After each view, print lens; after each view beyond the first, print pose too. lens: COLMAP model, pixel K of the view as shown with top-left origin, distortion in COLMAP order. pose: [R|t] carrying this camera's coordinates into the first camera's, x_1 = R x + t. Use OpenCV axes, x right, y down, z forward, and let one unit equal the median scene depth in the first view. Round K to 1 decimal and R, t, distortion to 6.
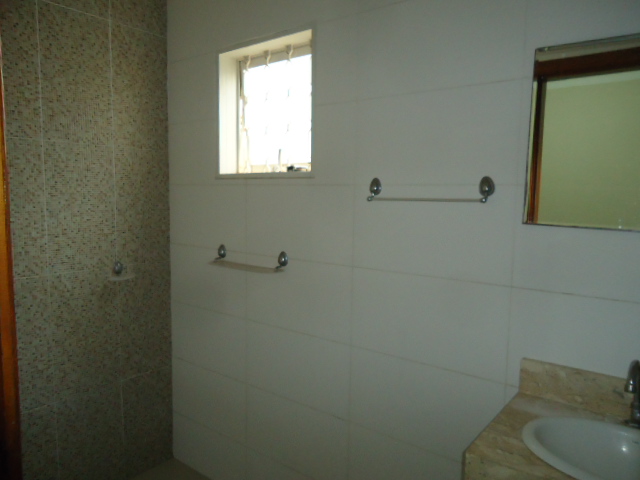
lens RADIAL K [[464.2, 0, 349.1], [0, 464.2, 234.5], [0, 0, 1]] dist [-0.008190, 0.003654]
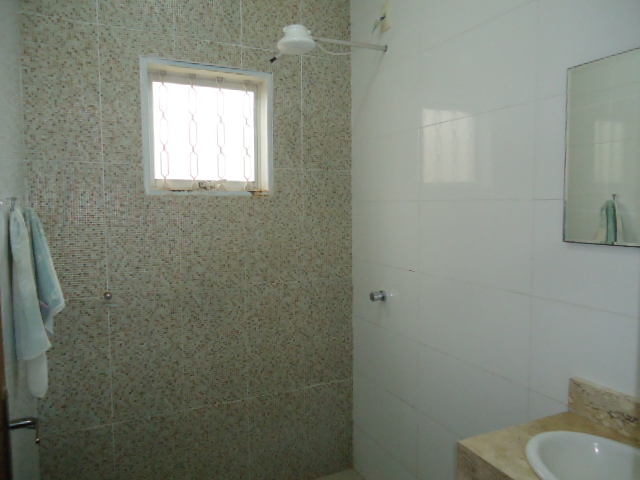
lens RADIAL K [[464.2, 0, 319.7], [0, 464.2, 240.5], [0, 0, 1]] dist [-0.008190, 0.003654]
pose [[0.878832, 0.008147, -0.477061, 0.134429], [-0.018818, 0.999668, -0.017594, -0.014352], [0.476760, 0.024440, 0.878694, 0.190386]]
